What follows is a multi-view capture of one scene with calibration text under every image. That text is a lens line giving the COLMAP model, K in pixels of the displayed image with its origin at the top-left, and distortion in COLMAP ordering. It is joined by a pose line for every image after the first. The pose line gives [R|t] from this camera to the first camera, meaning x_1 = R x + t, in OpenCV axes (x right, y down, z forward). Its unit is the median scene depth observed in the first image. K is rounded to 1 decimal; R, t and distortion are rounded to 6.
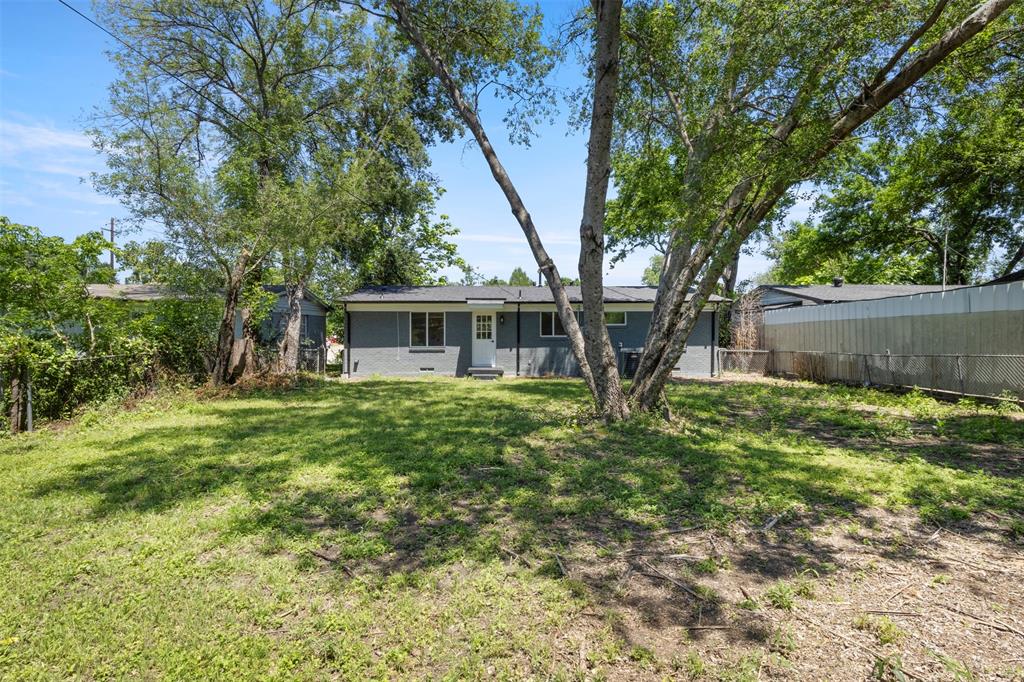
lens RADIAL K [[527.9, 0, 512.1], [0, 527.9, 338.6], [0, 0, 1]] dist [0.002812, 0.000442]
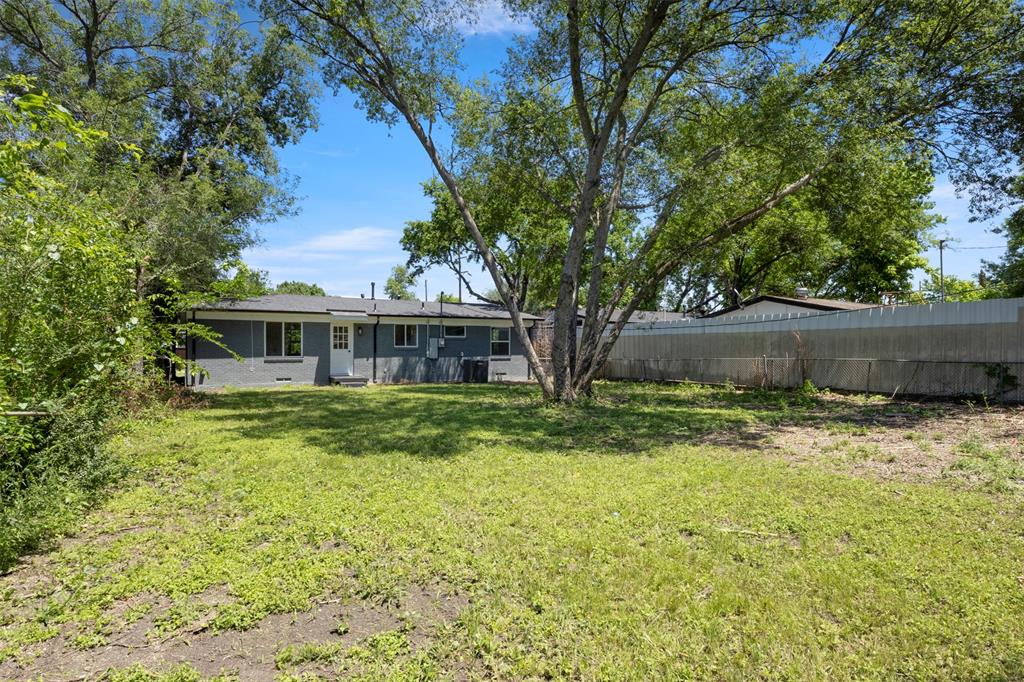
lens RADIAL K [[570.5, 0, 511.9], [0, 570.5, 345.4], [0, 0, 1]] dist [-0.001843, -0.000066]
pose [[0.862226, 0.004064, 0.506508, -0.334586], [-0.000678, 0.999976, -0.006871, 0.000908], [-0.506523, 0.005581, 0.862208, -0.138863]]
